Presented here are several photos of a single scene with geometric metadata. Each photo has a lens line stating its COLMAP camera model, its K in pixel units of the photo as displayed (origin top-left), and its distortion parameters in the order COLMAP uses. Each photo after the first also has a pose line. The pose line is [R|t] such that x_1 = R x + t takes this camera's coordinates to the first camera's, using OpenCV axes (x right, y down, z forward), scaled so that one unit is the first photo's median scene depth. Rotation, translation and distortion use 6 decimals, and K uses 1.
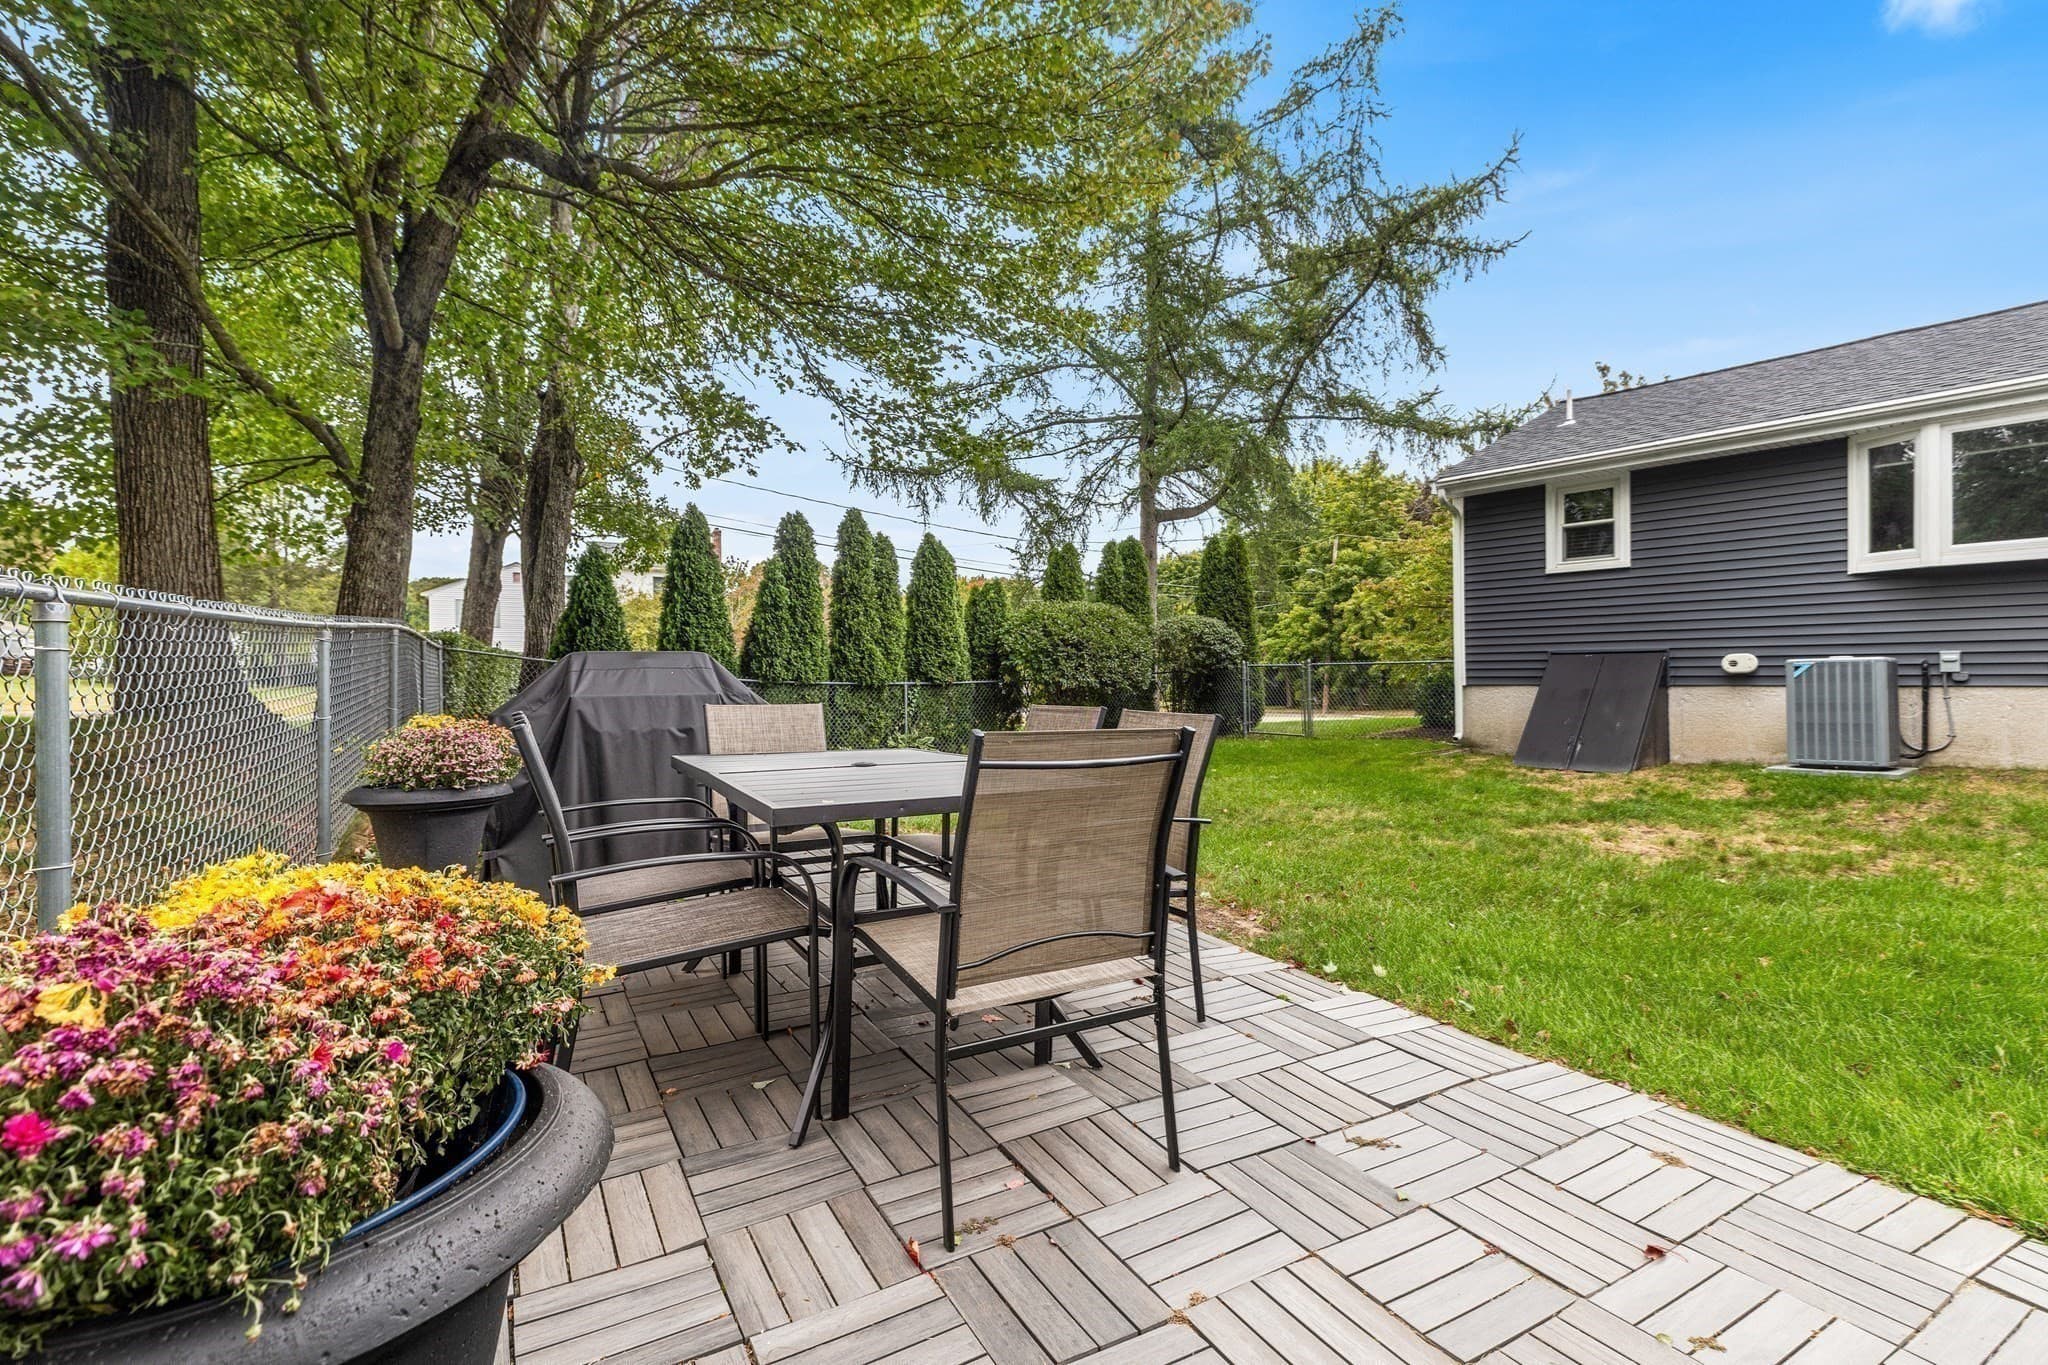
lens RADIAL K [[910.2, 0, 1032.1], [0, 910.2, 680.4], [0, 0, 1]] dist [0.002779, -0.000081]
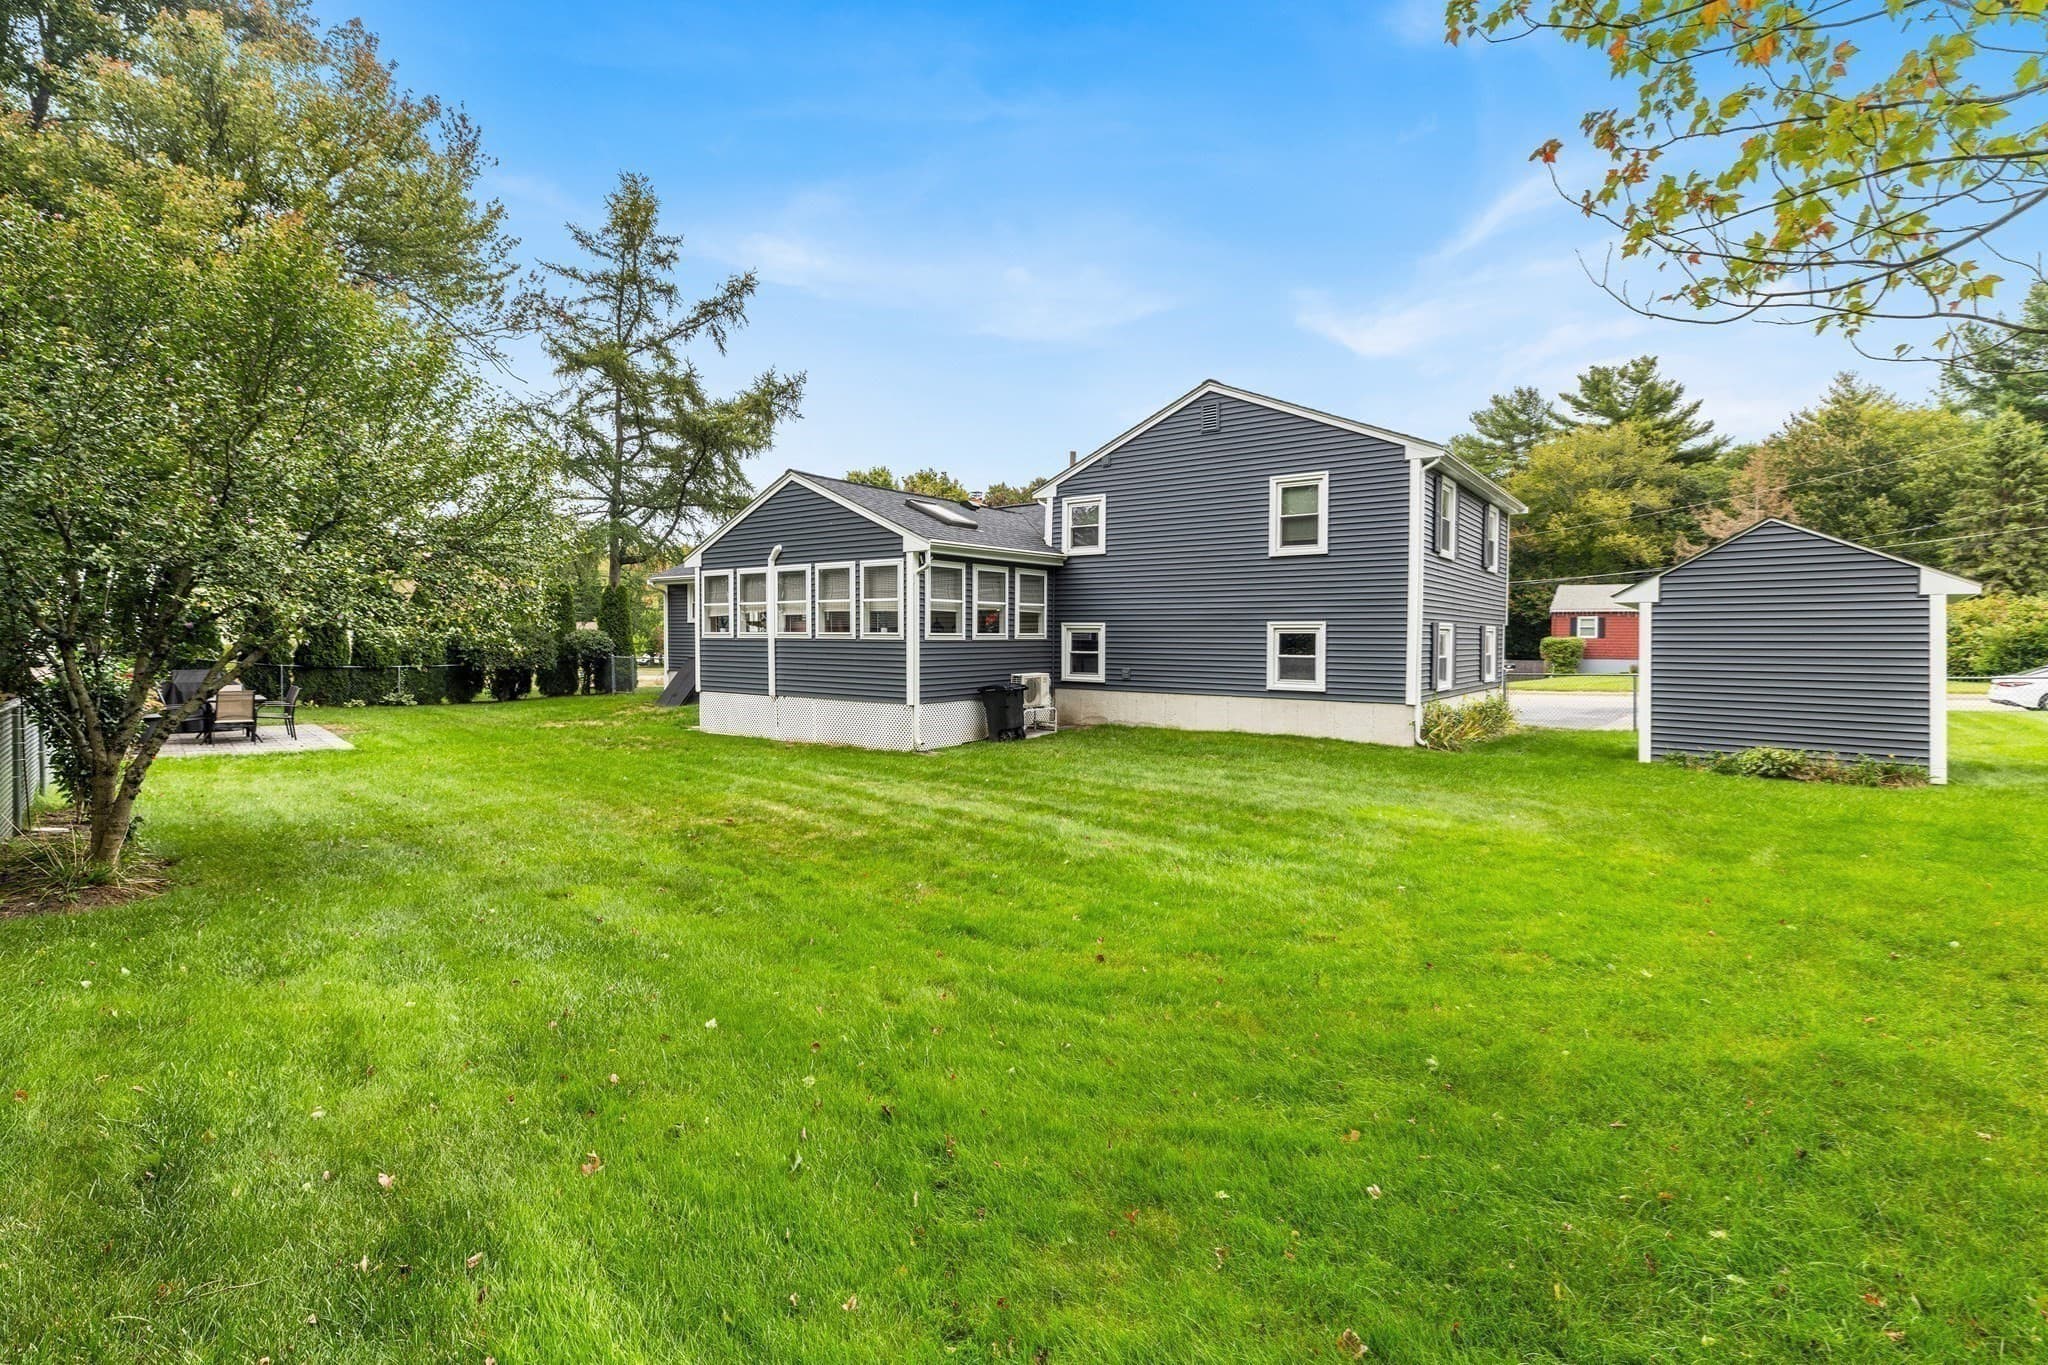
lens RADIAL K [[910.2, 0, 1032.1], [0, 910.2, 680.4], [0, 0, 1]] dist [0.002779, -0.000081]
pose [[0.969127, 0.002058, 0.246554, 0.898335], [-0.011711, 0.999221, 0.037690, -0.073802], [-0.246285, -0.039414, 0.968396, -1.563266]]
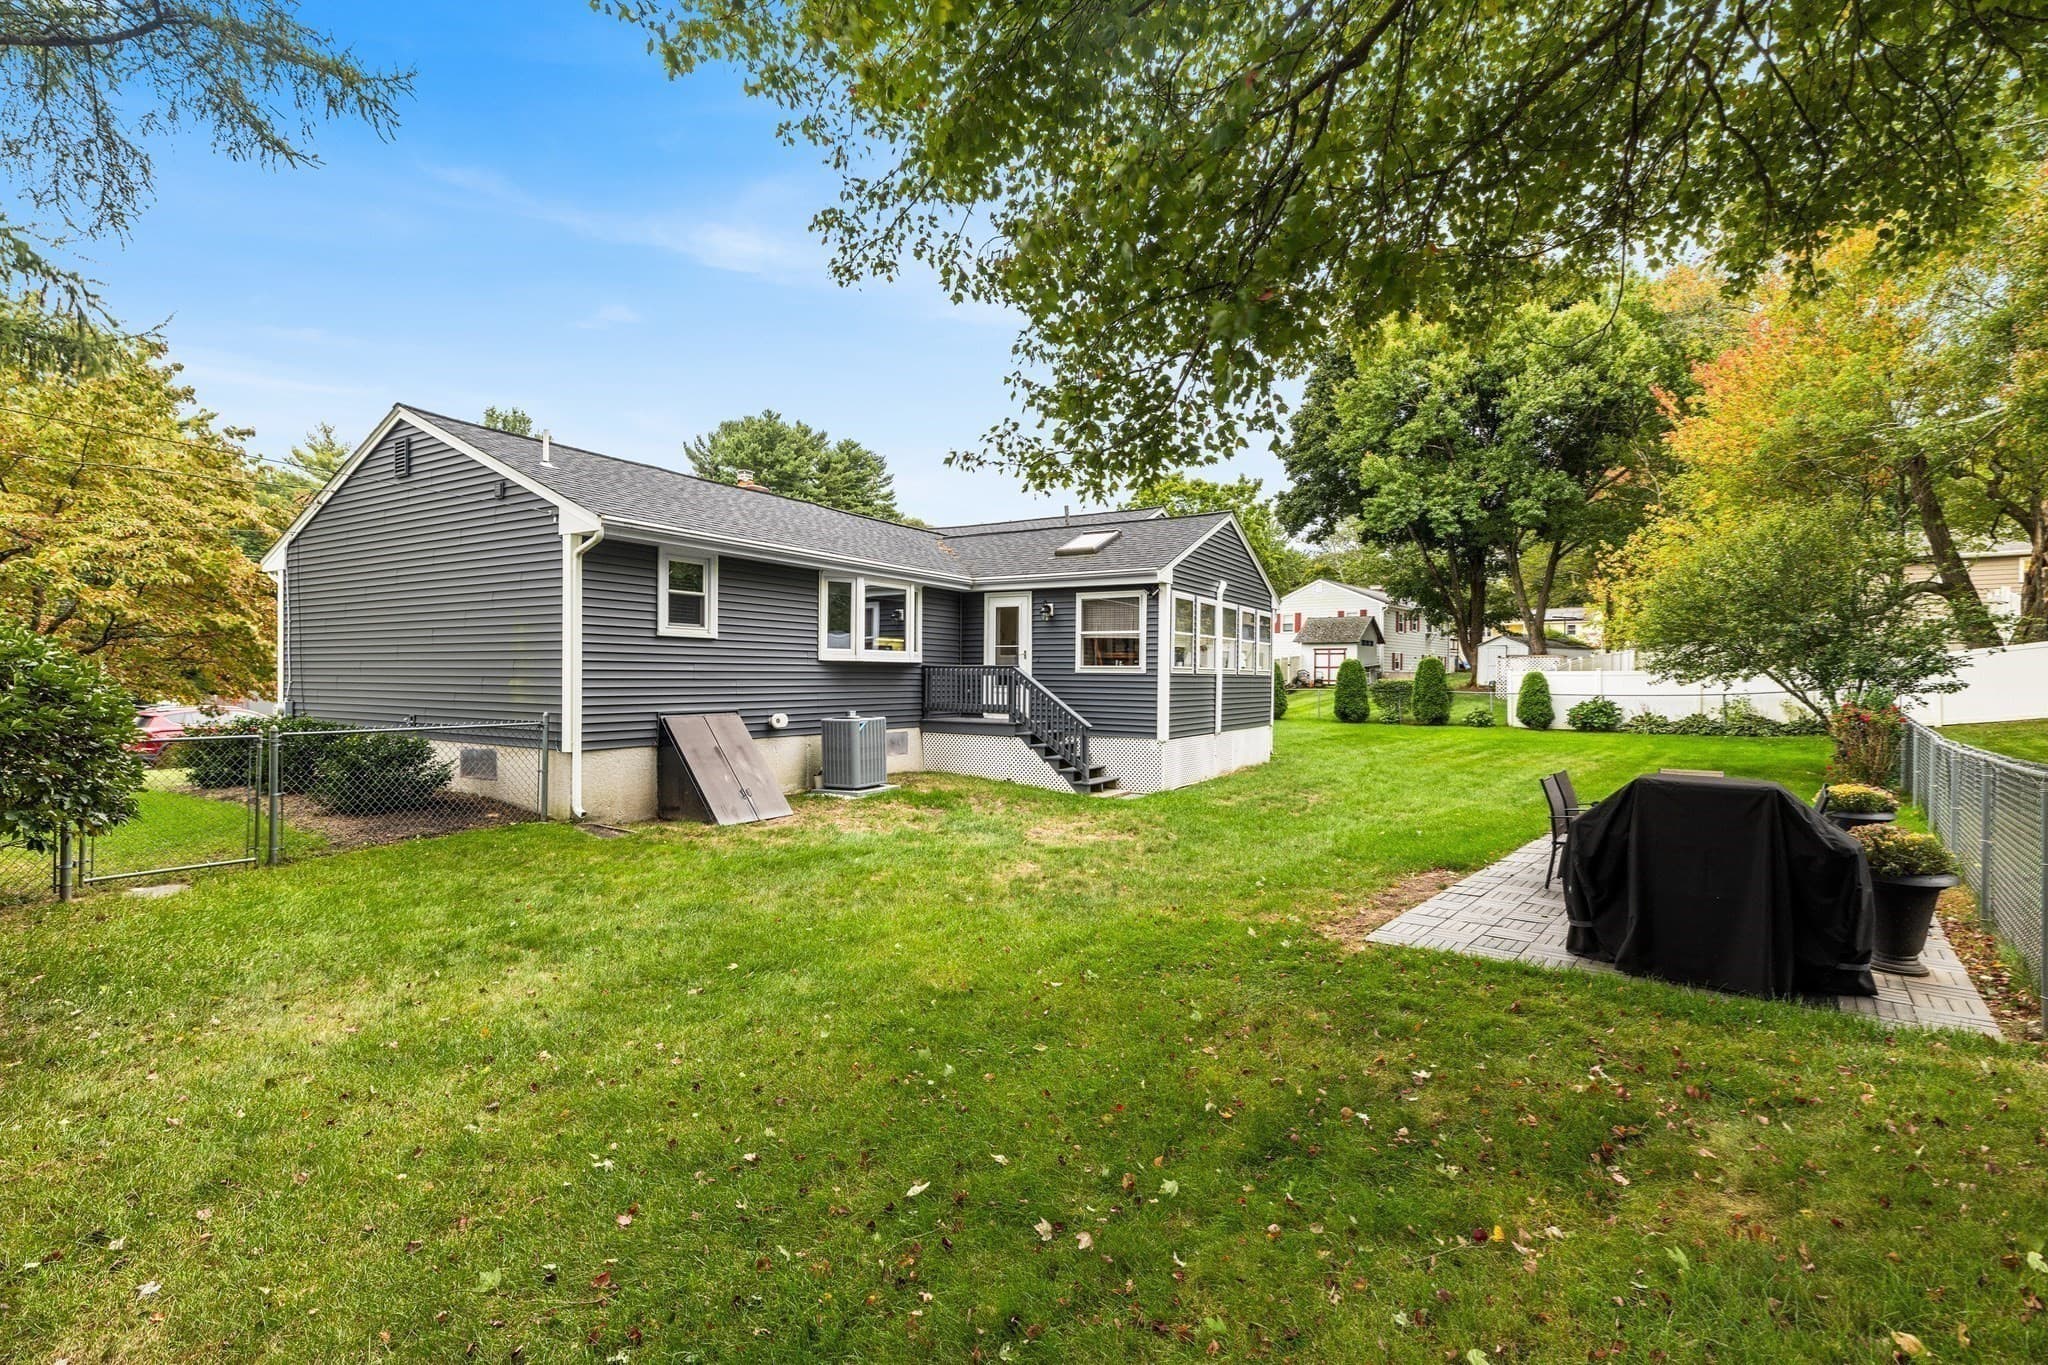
lens RADIAL K [[910.2, 0, 1032.1], [0, 910.2, 680.4], [0, 0, 1]] dist [0.002779, -0.000081]
pose [[-0.339075, 0.003000, 0.940754, -0.562410], [0.002589, 0.999994, -0.002255, -0.068168], [-0.940756, 0.001671, -0.339081, 1.018222]]
